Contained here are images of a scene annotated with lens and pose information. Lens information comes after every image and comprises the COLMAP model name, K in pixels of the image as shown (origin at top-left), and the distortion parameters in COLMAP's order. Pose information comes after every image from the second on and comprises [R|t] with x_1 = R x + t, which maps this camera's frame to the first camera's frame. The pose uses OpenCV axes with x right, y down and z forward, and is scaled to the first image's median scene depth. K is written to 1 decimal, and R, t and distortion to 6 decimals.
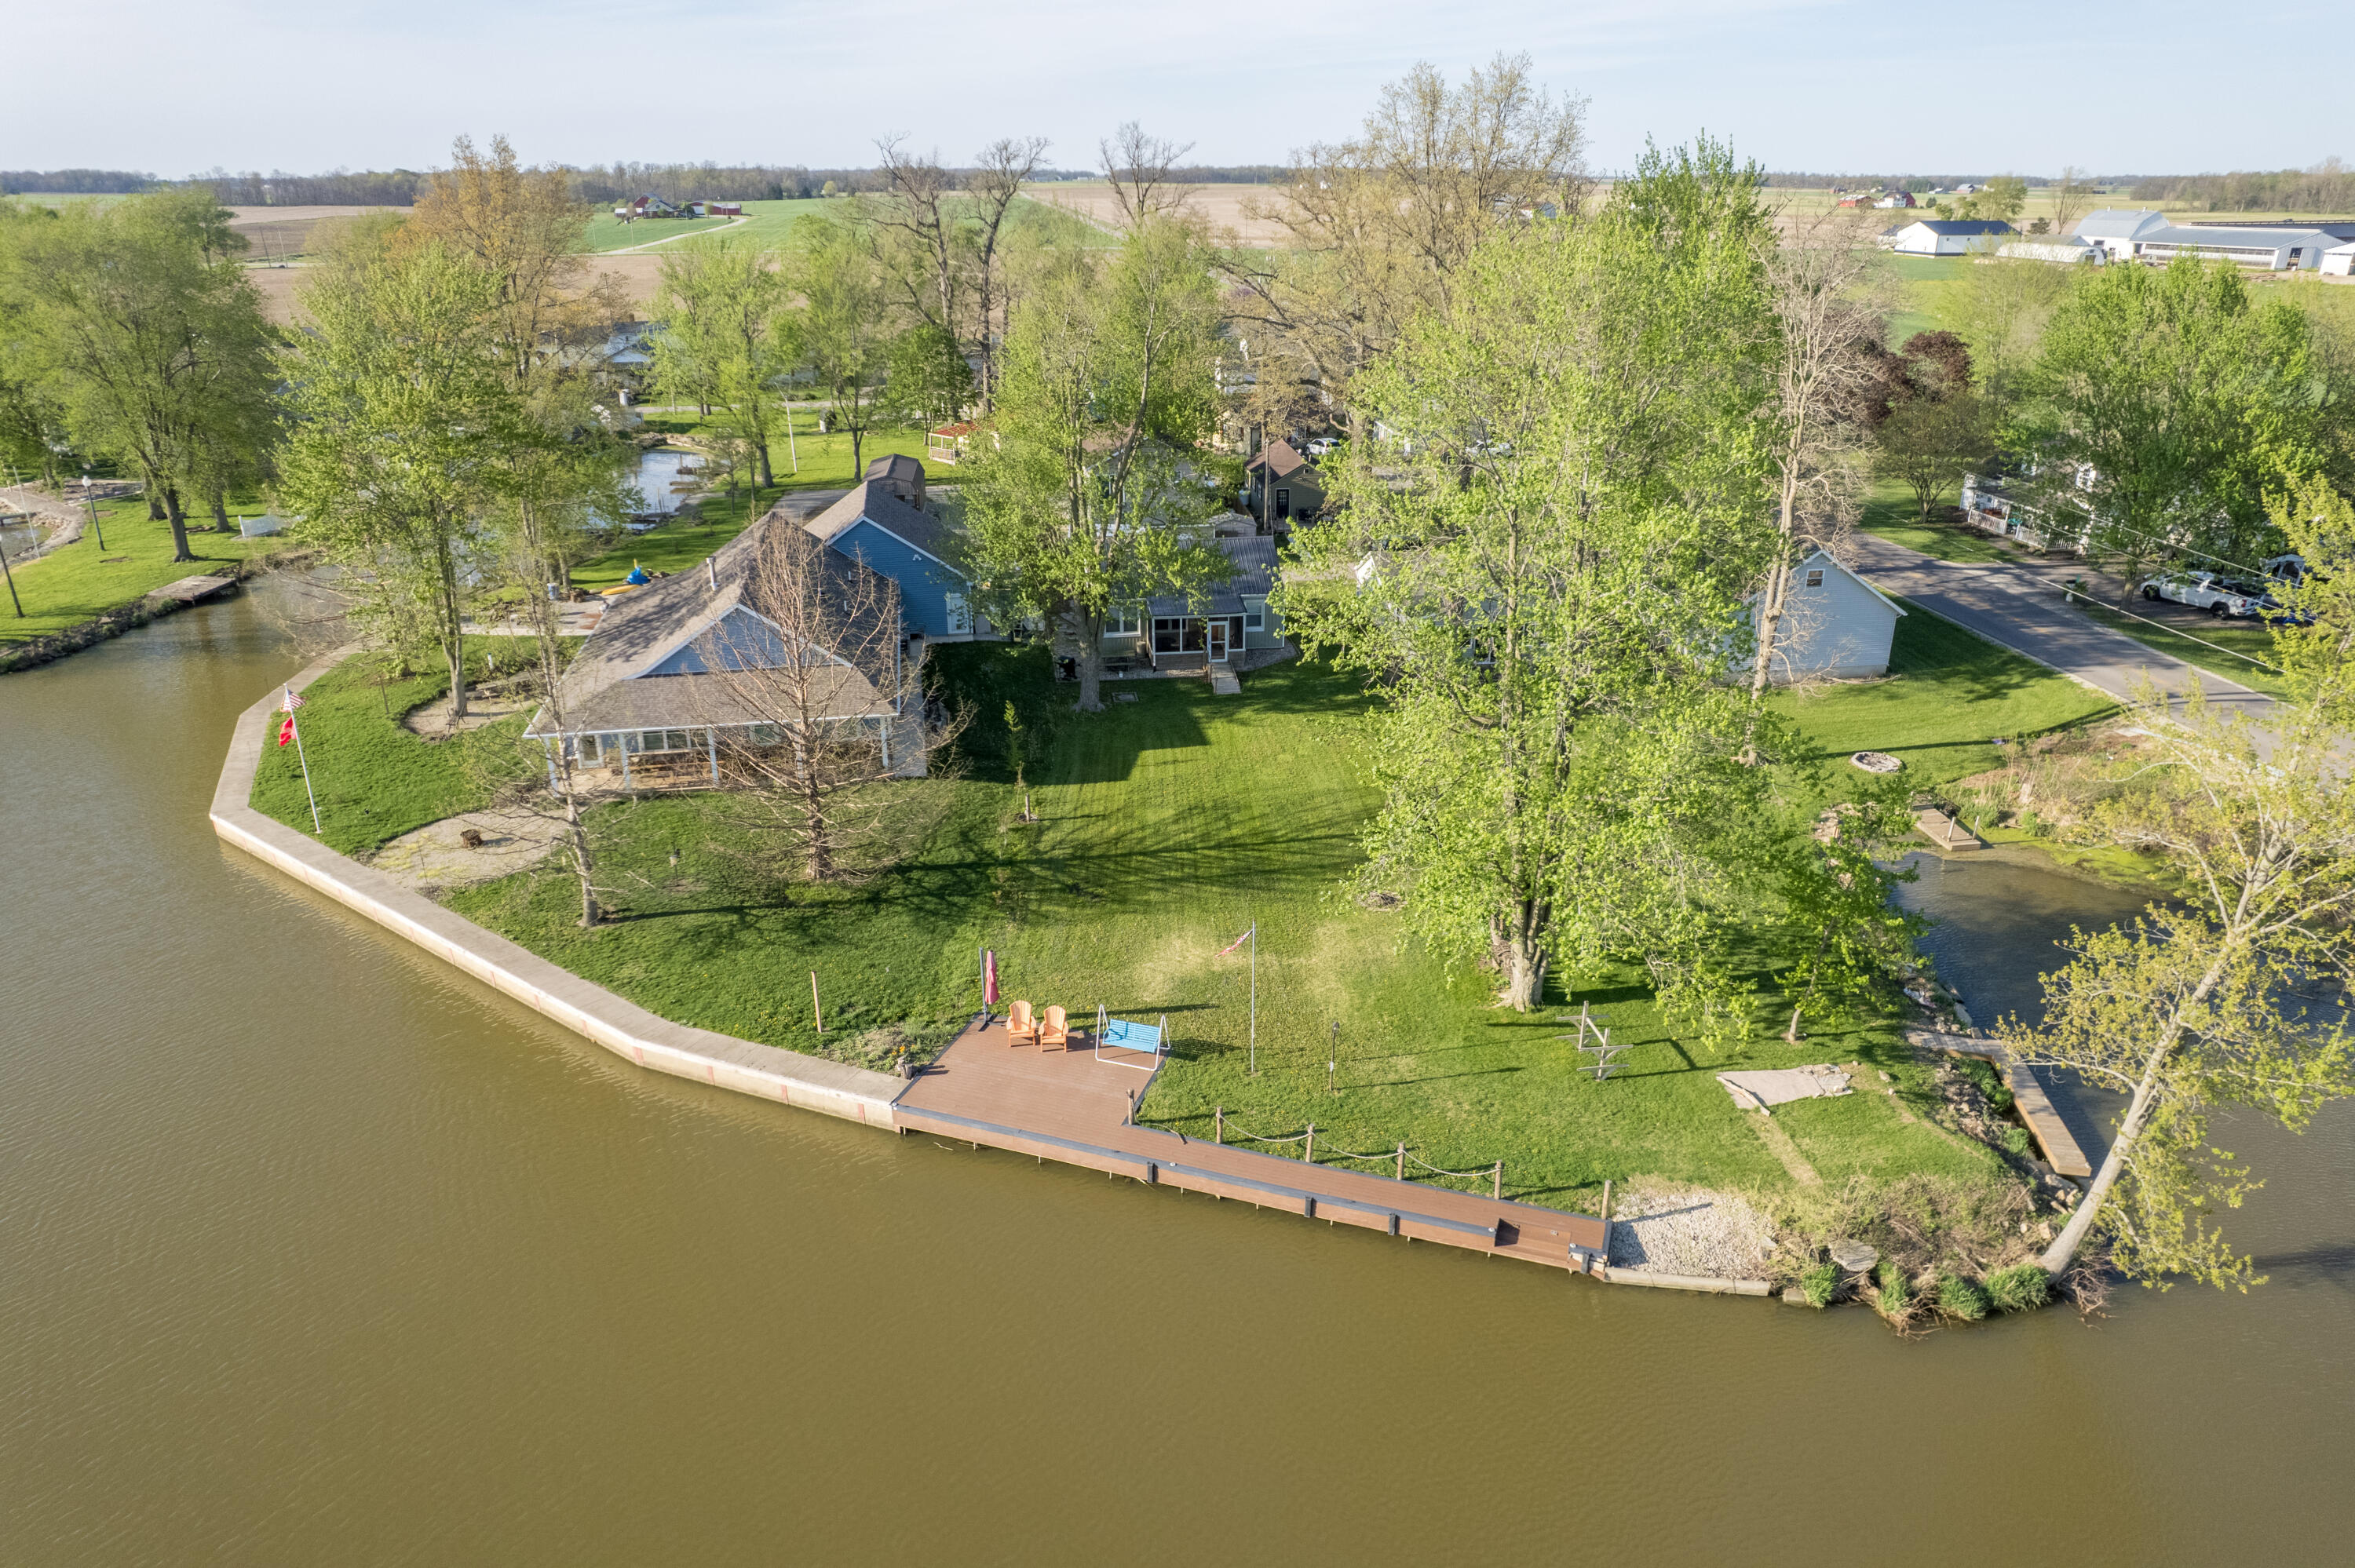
lens RADIAL K [[1508.8, 0, 1177.5], [0, 1508.8, 784.0], [0, 0, 1]] dist [-0.065496, 0.044516]
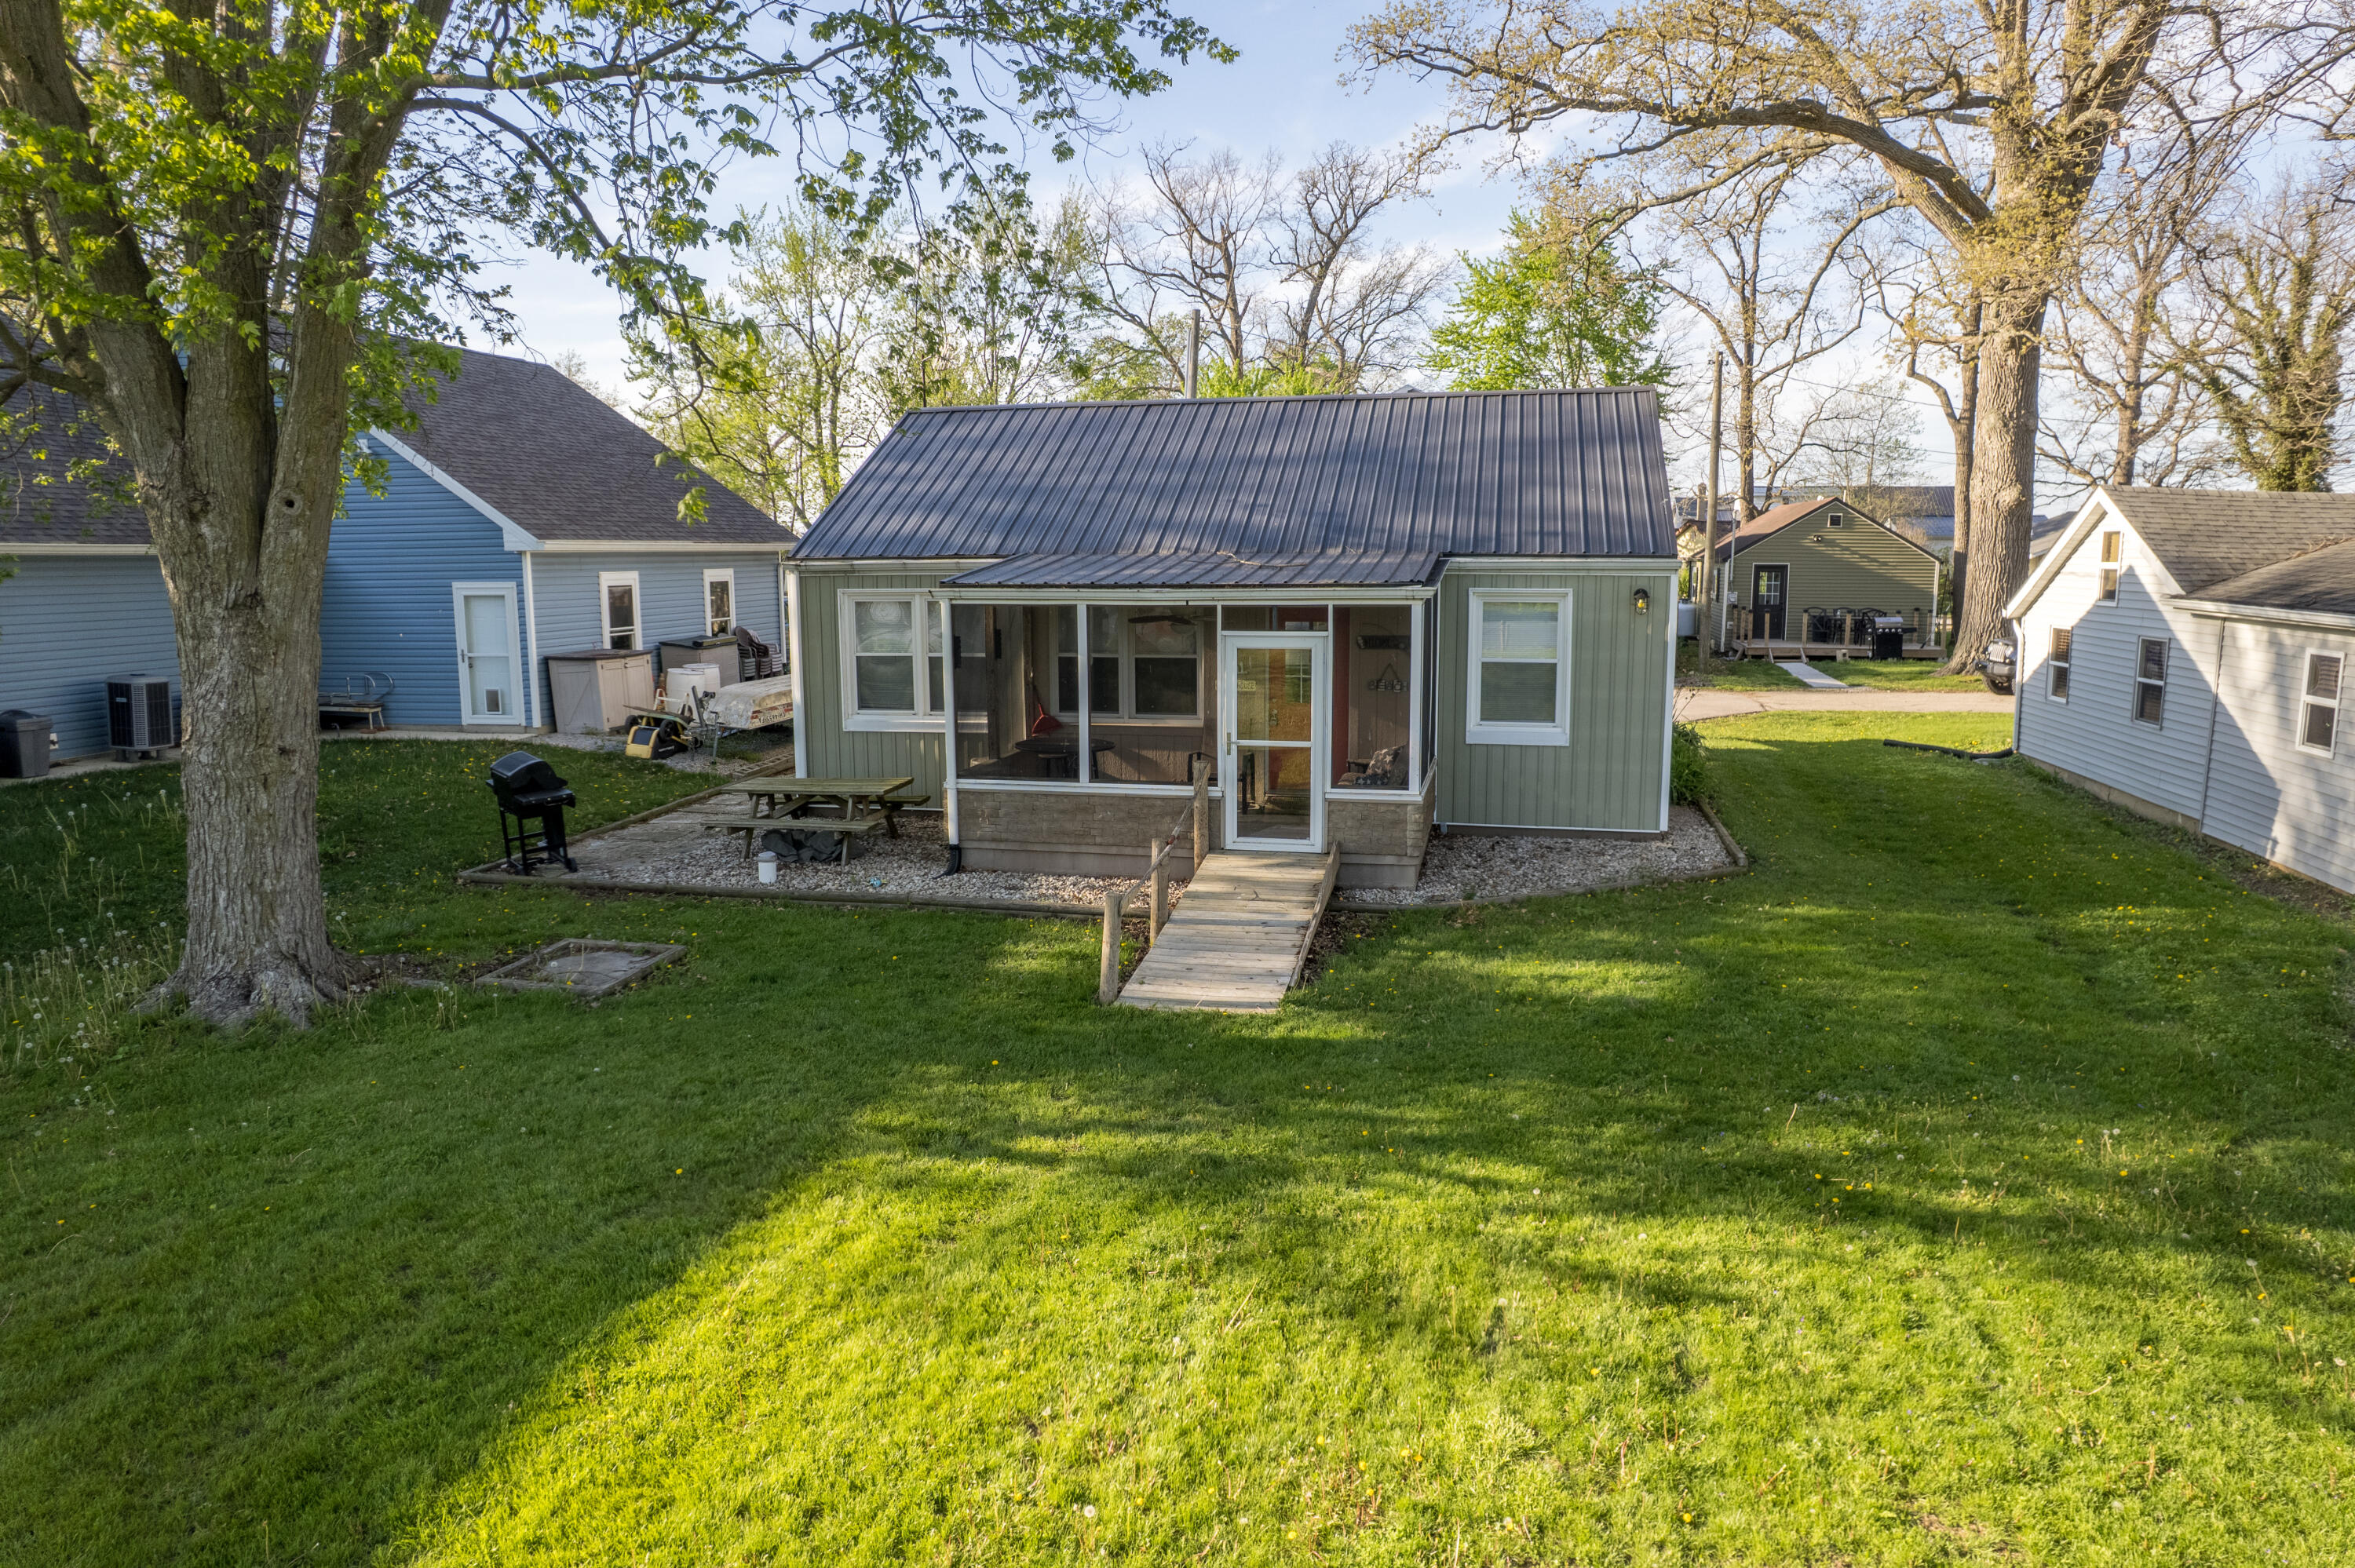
lens RADIAL K [[1445.2, 0, 1177.5], [0, 1445.2, 784.0], [0, 0, 1]] dist [-0.060306, 0.063544]
pose [[0.936084, 0.053769, -0.347643, 0.138074], [-0.131164, 0.970332, -0.203103, -0.090524], [0.326409, 0.235720, 0.915365, 1.464565]]
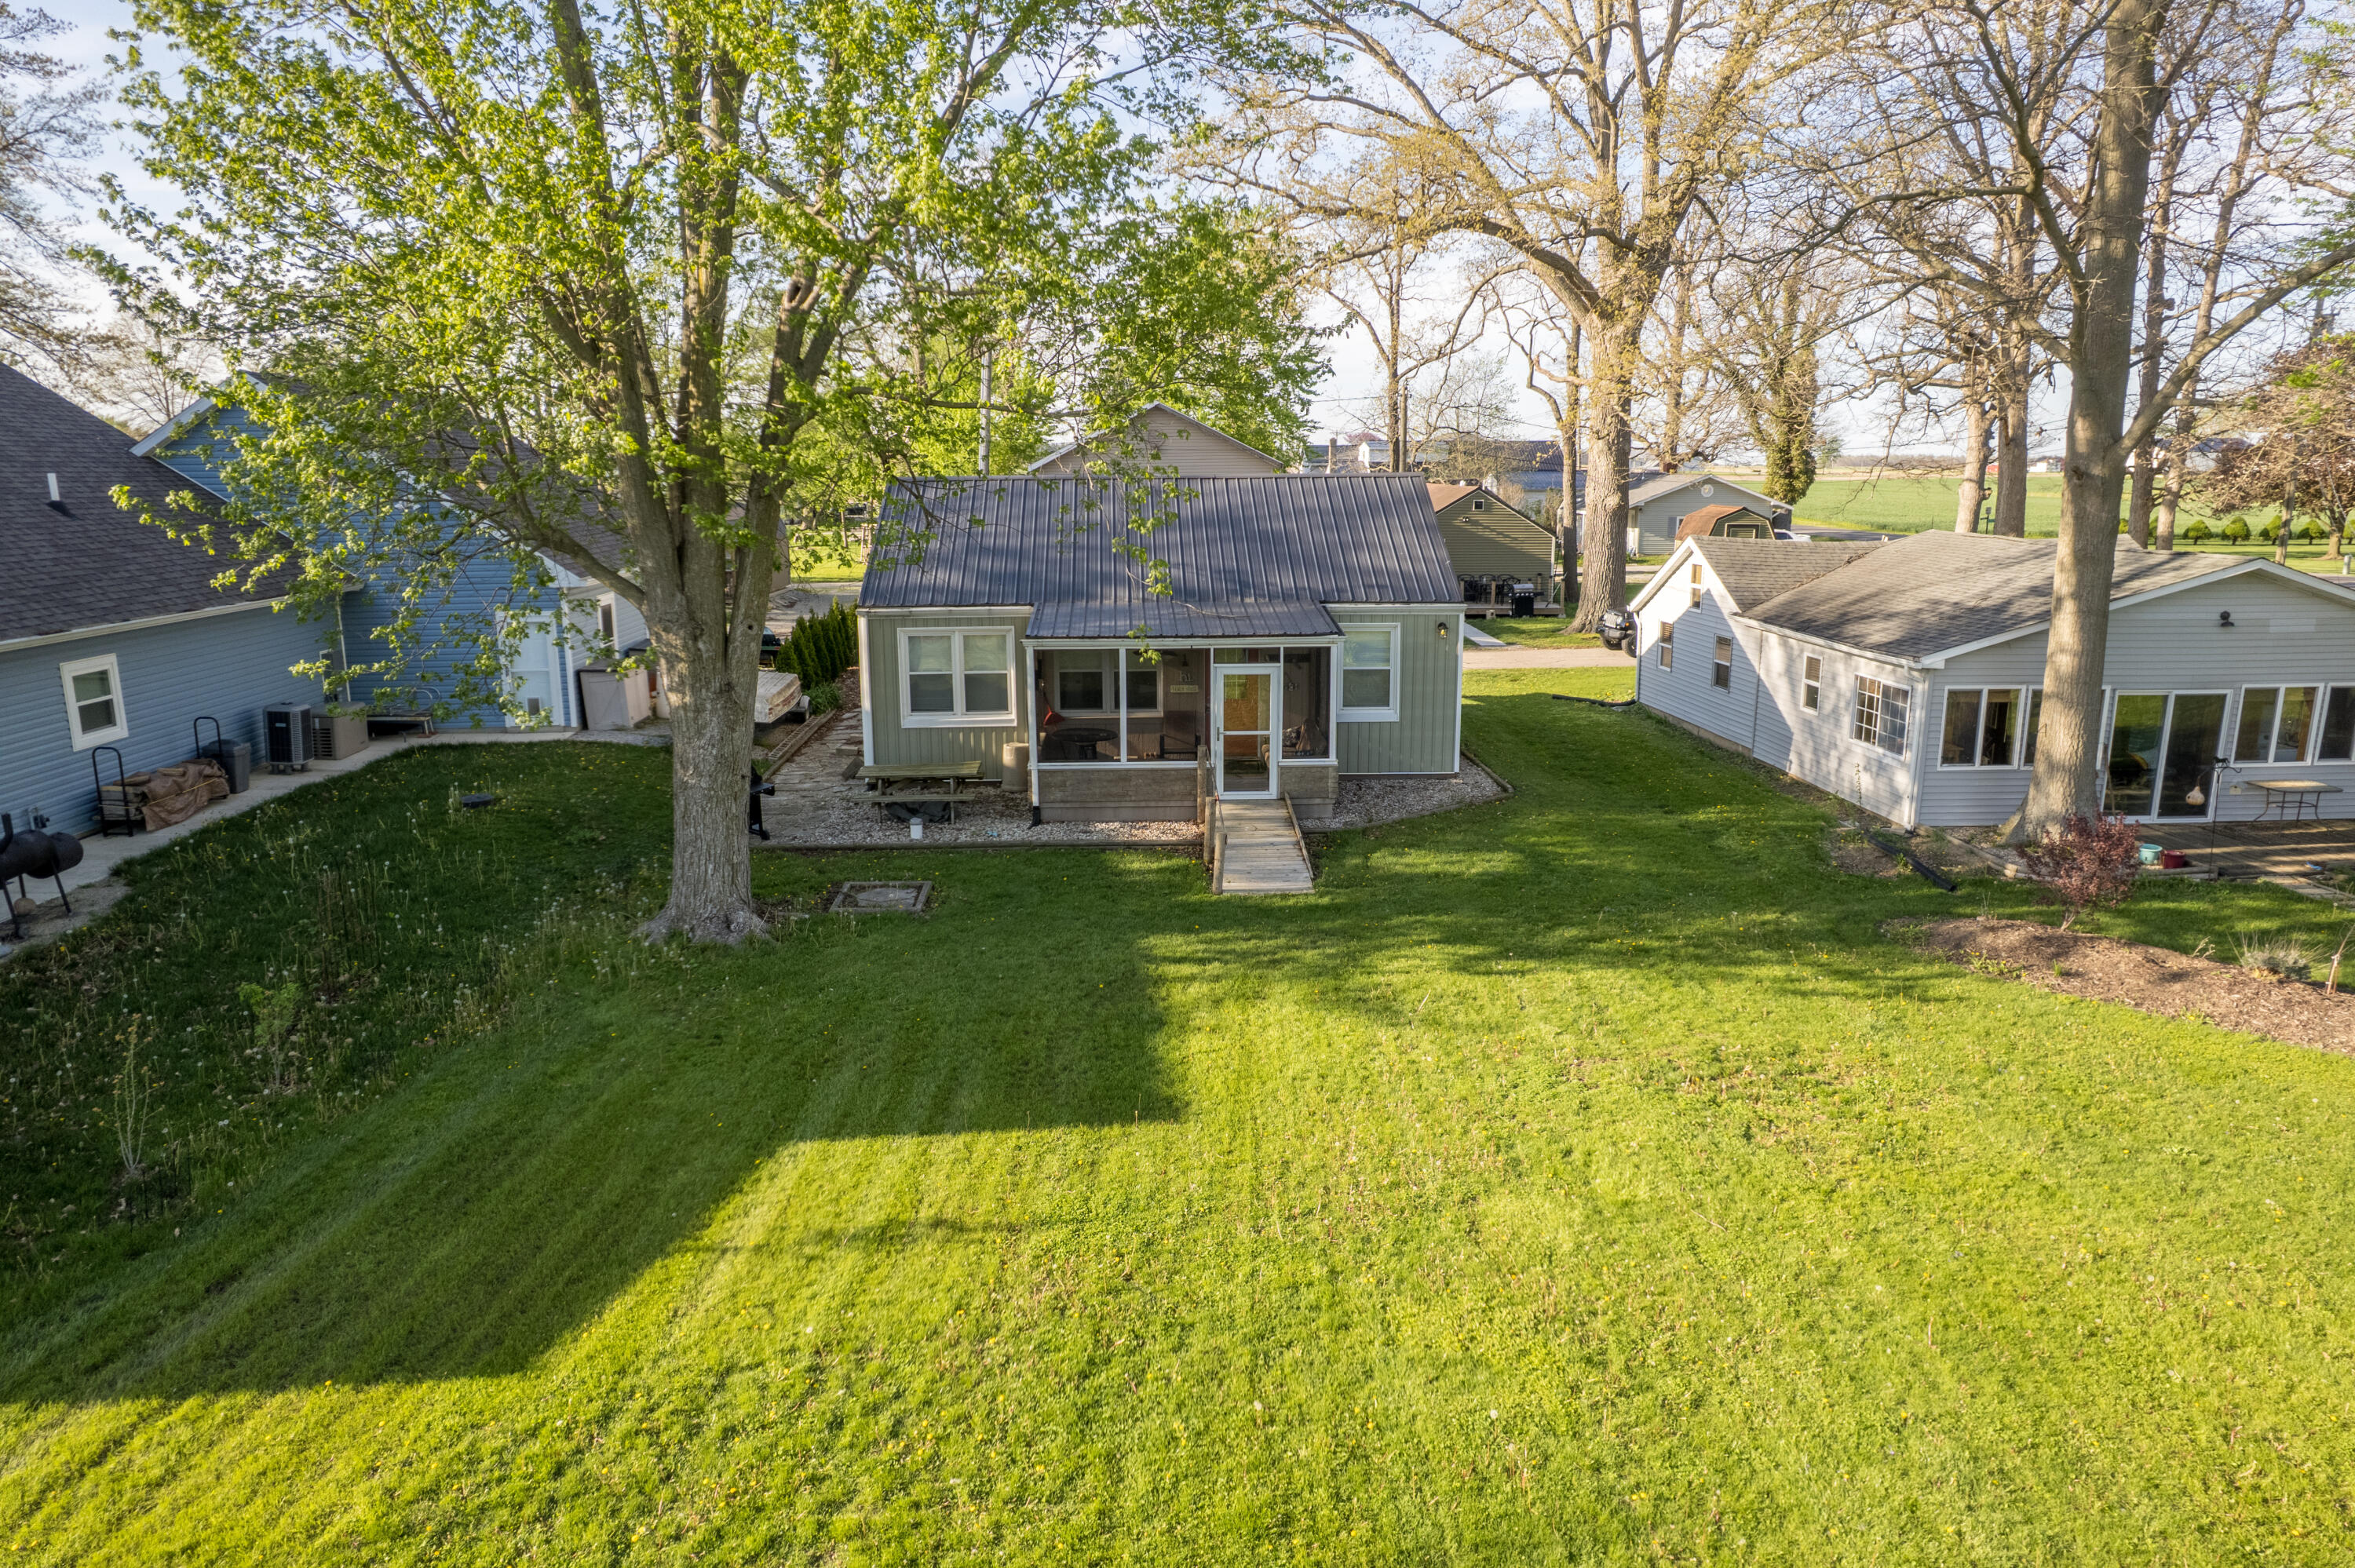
lens RADIAL K [[1452.9, 0, 1134.4], [0, 1452.9, 772.8], [0, 0, 1]] dist [-0.002580, -0.000166]
pose [[0.993174, 0.019650, -0.114971, 0.067478], [-0.040125, 0.983104, -0.178594, -0.059081], [0.109519, 0.181989, 0.977183, 1.255912]]
